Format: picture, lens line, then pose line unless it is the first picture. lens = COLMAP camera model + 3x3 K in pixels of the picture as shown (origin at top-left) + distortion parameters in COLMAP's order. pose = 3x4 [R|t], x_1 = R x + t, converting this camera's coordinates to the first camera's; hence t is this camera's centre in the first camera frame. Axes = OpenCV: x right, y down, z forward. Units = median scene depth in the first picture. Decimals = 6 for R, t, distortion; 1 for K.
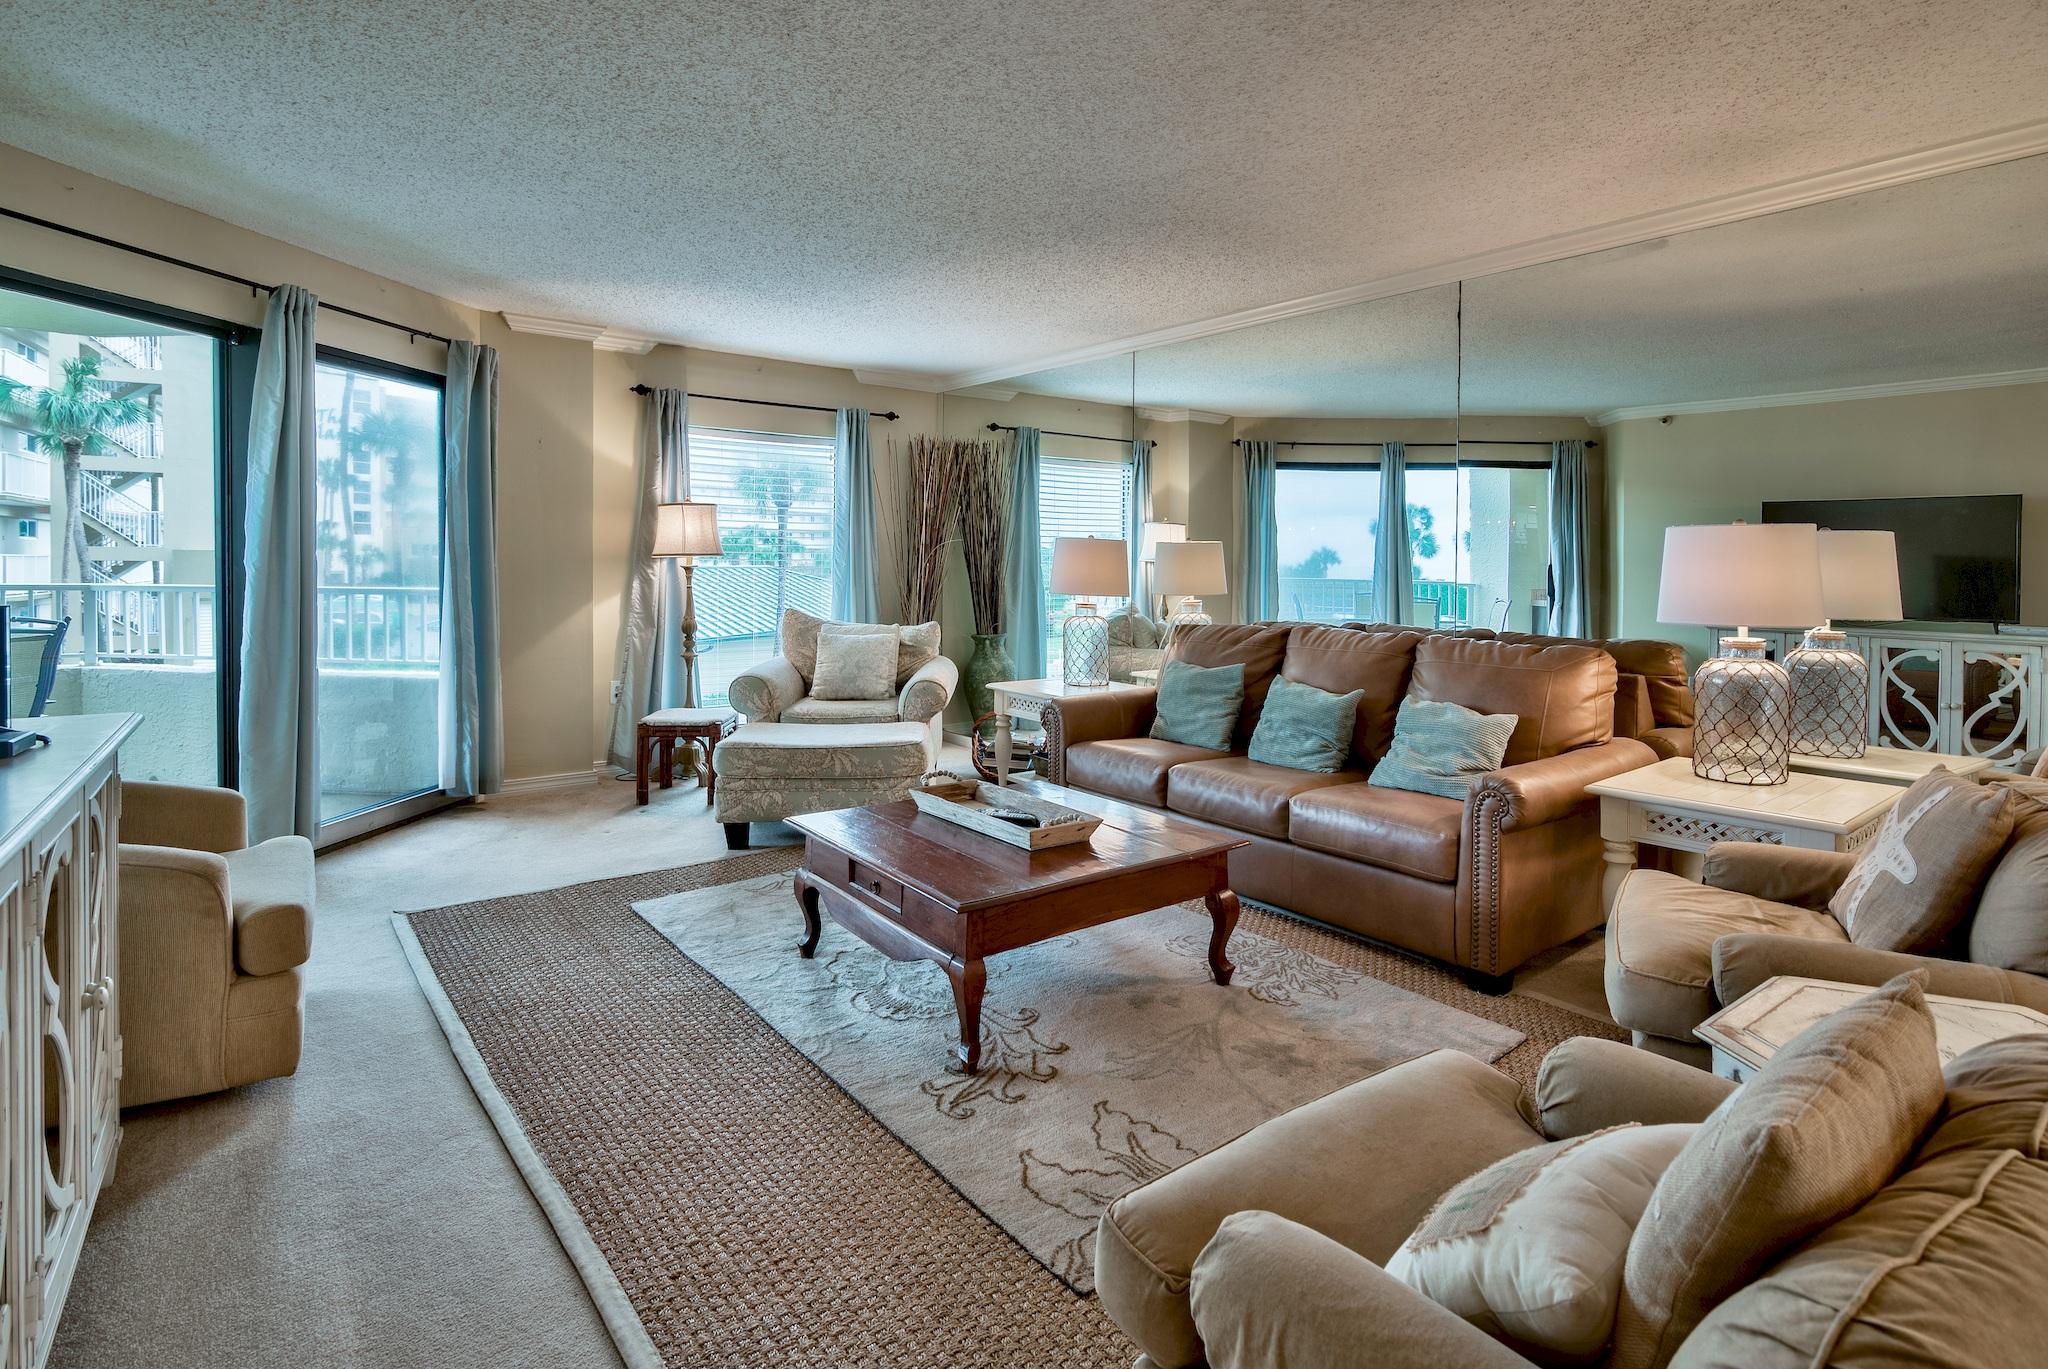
lens RADIAL K [[1056.8, 0, 1016.6], [0, 1056.8, 586.9], [0, 0, 1]] dist [-0.007379, 0.000689]
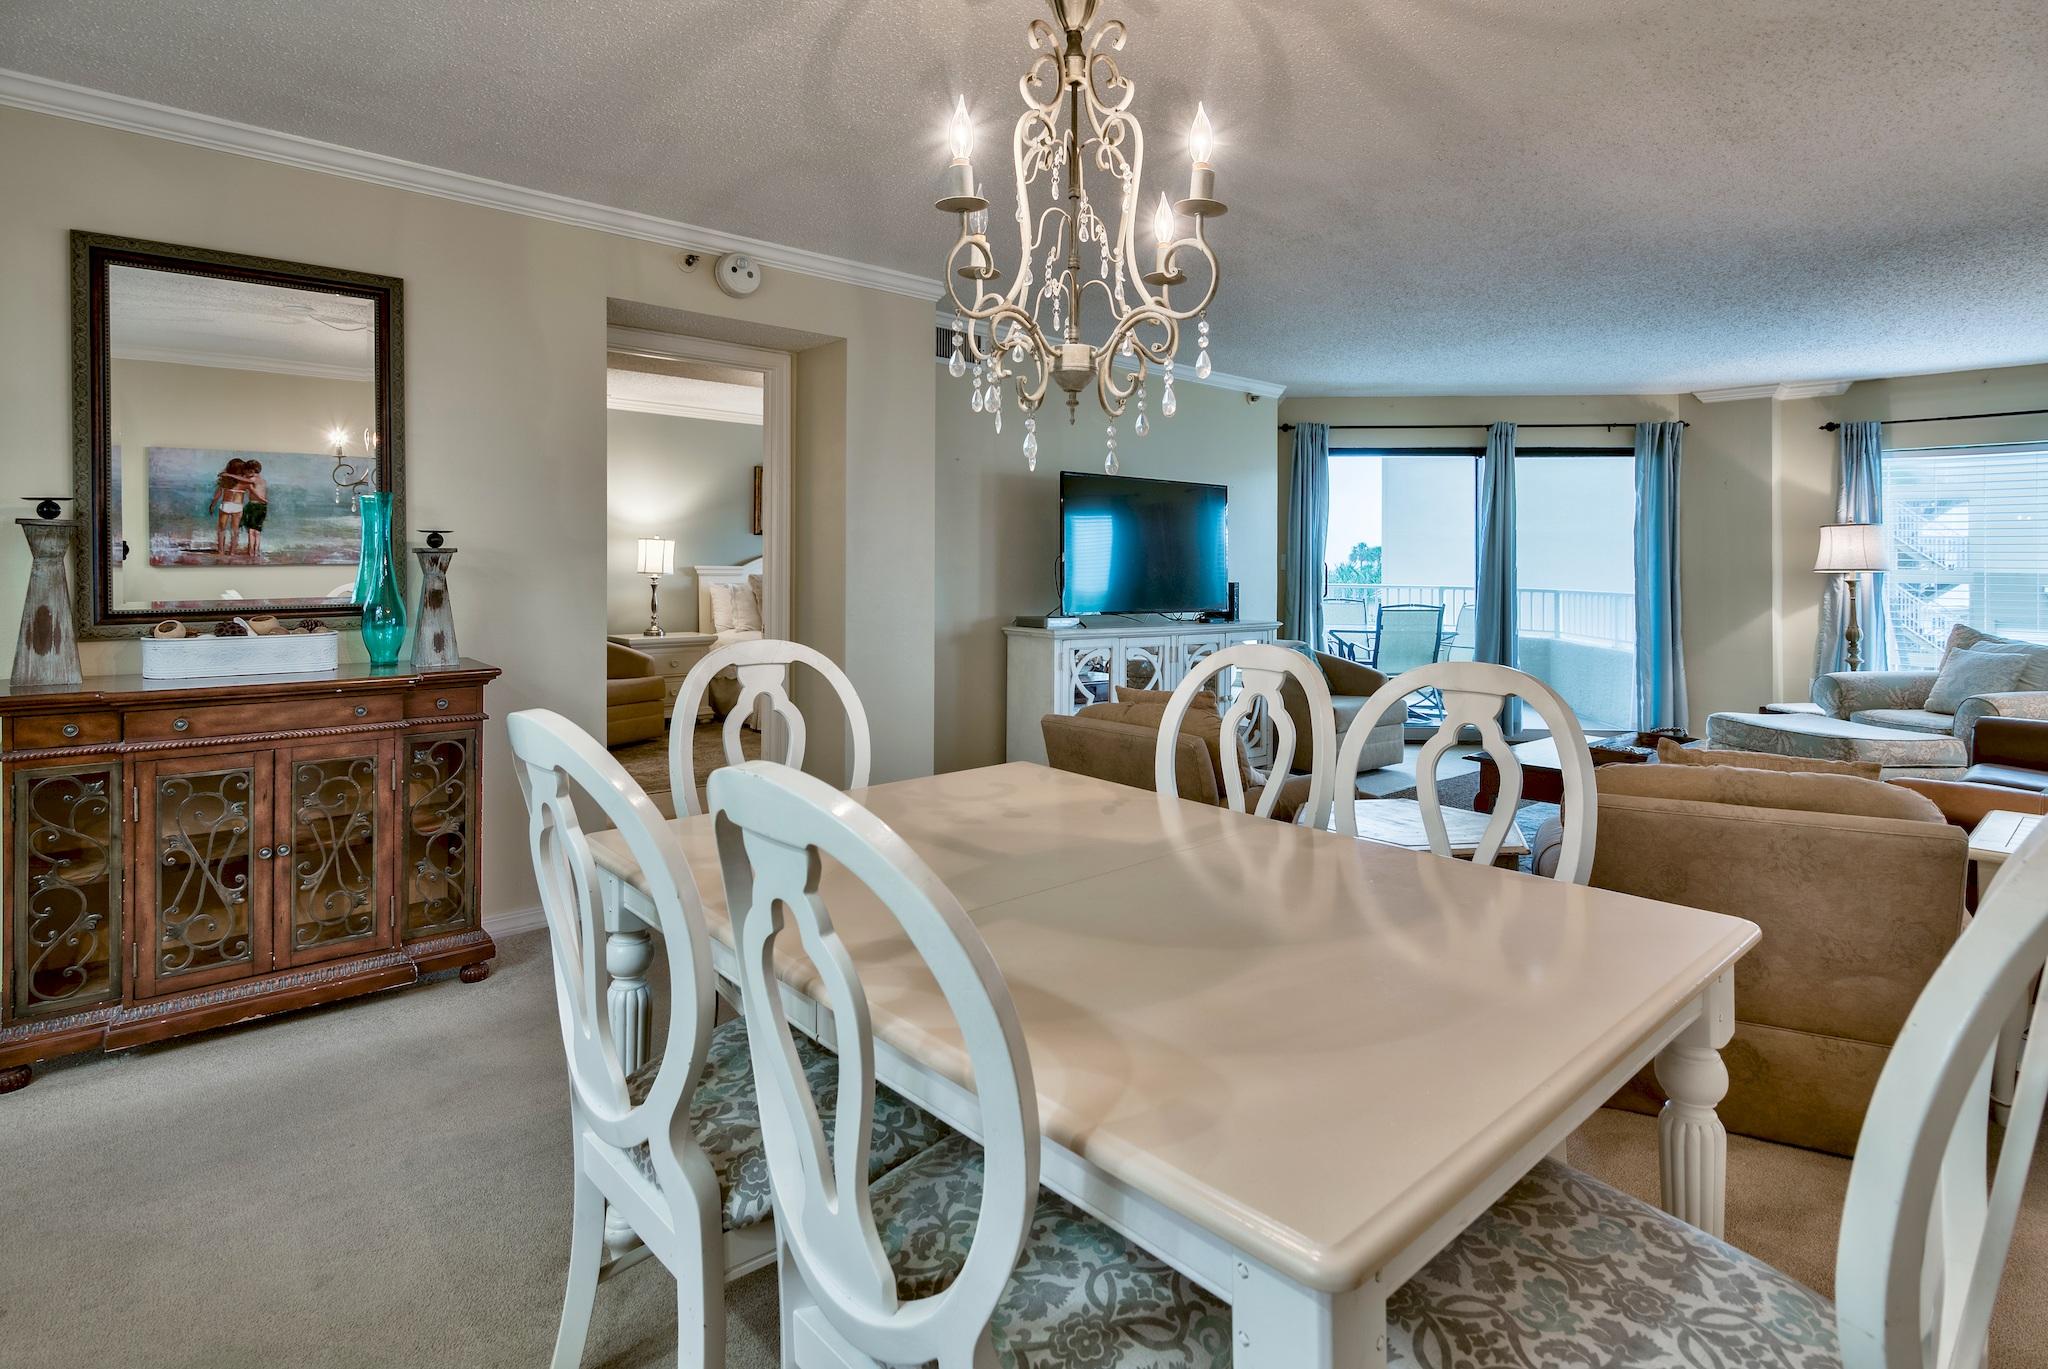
lens RADIAL K [[1056.8, 0, 989.7], [0, 1056.8, 566.3], [0, 0, 1]] dist [-0.007379, 0.000689]
pose [[0.075530, -0.008251, -0.997109, 0.741212], [-0.033823, 0.999369, -0.010831, 0.008780], [0.996570, 0.034543, 0.075203, 0.007708]]
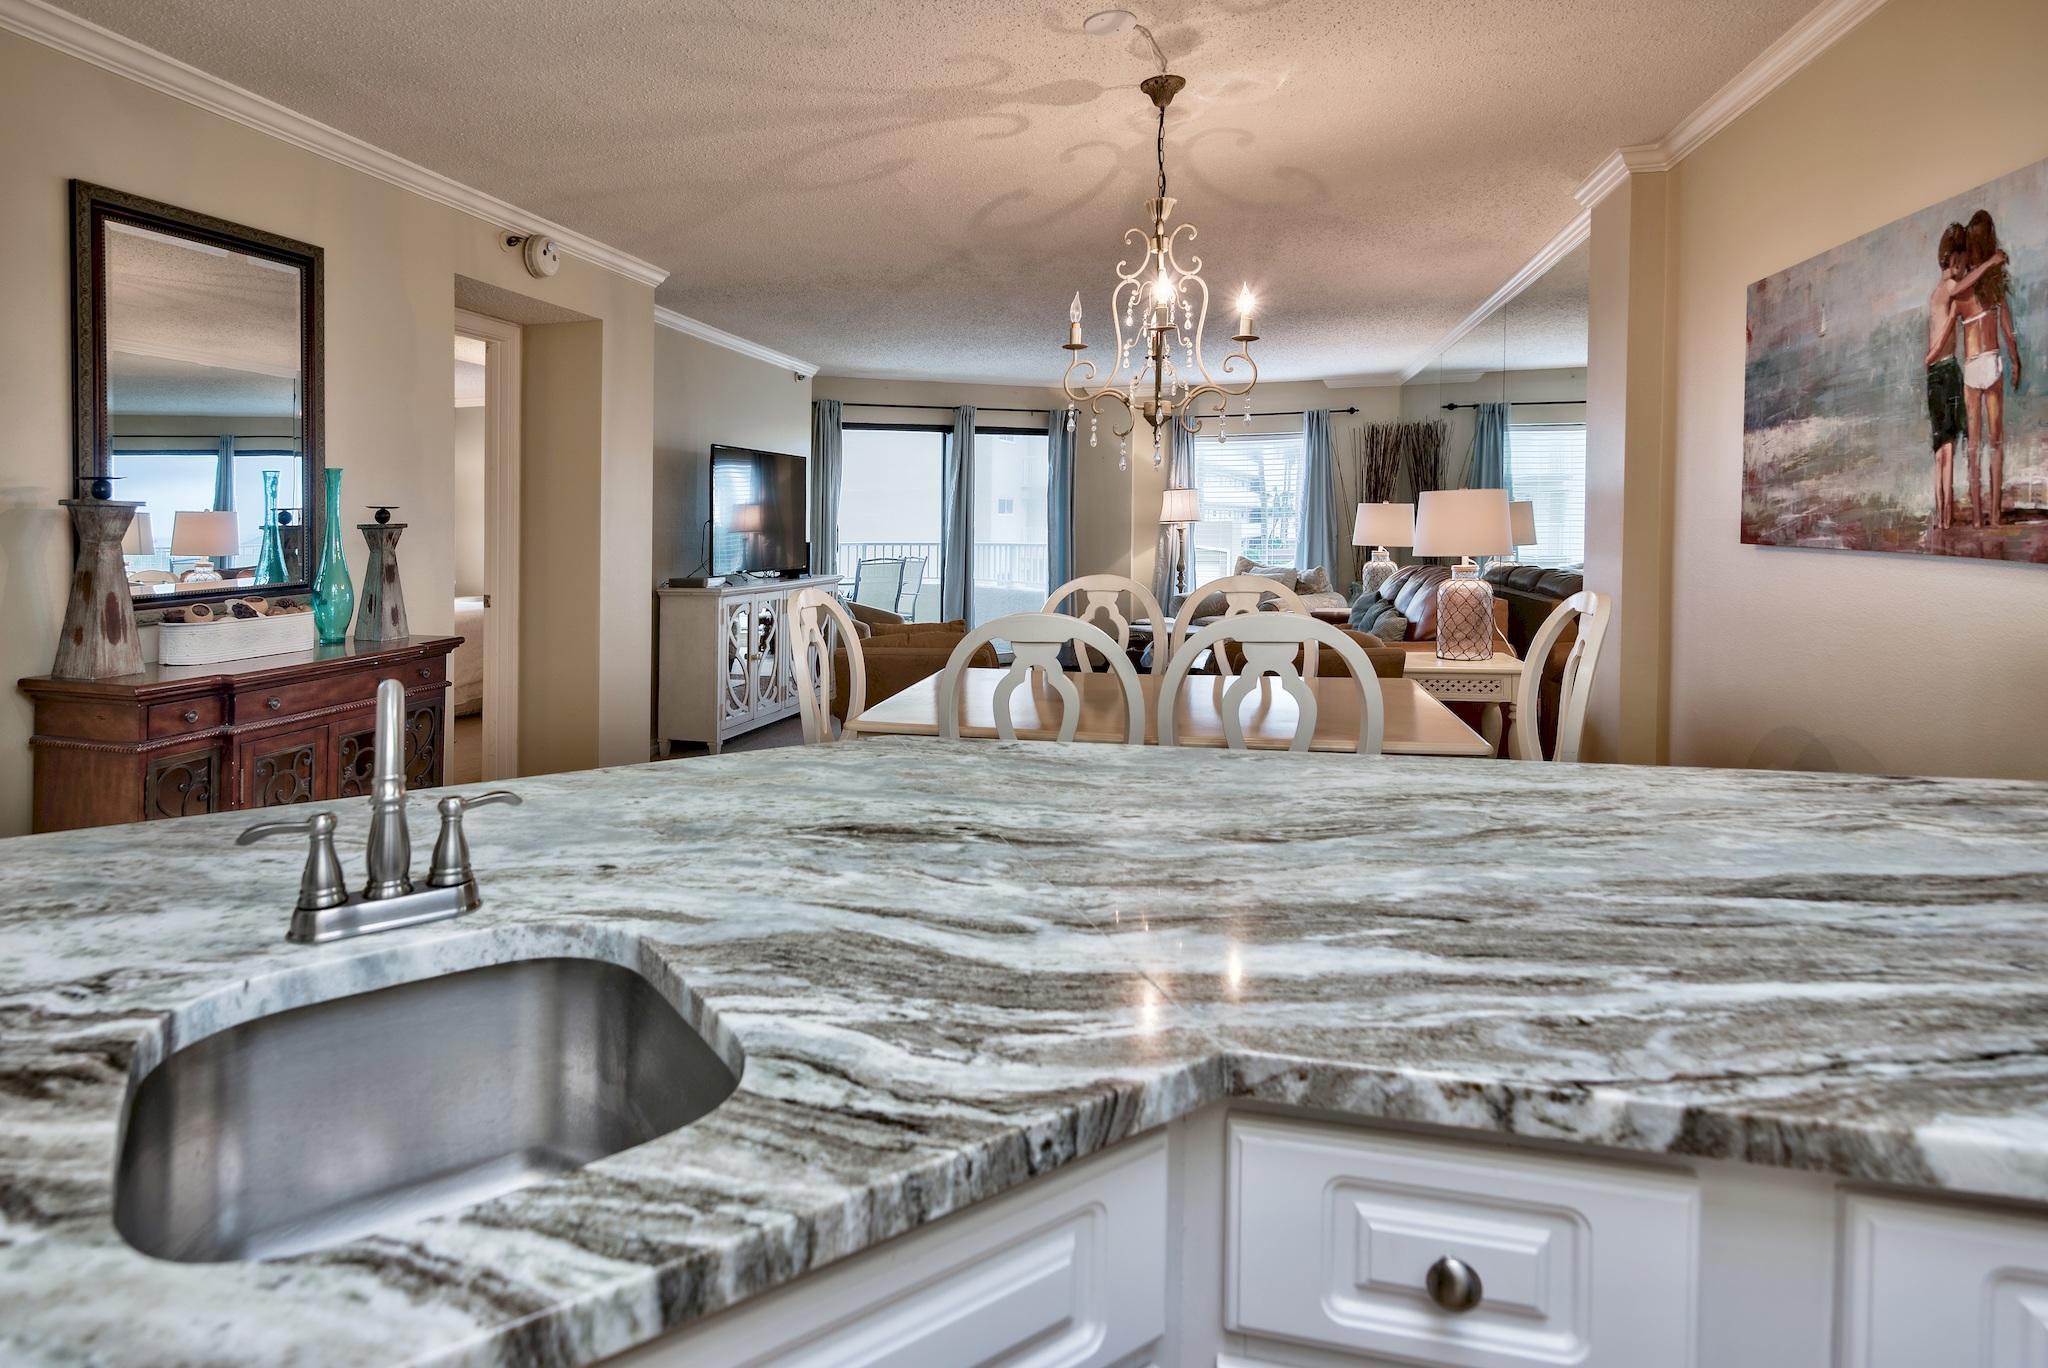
lens RADIAL K [[1117.4, 0, 981.7], [0, 1117.4, 598.8], [0, 0, 1]] dist [-0.006790, -0.004225]
pose [[0.632877, 0.030408, -0.773655, 0.814080], [0.001377, 0.999183, 0.040399, 0.017772], [0.774251, -0.026633, 0.632318, -0.310306]]
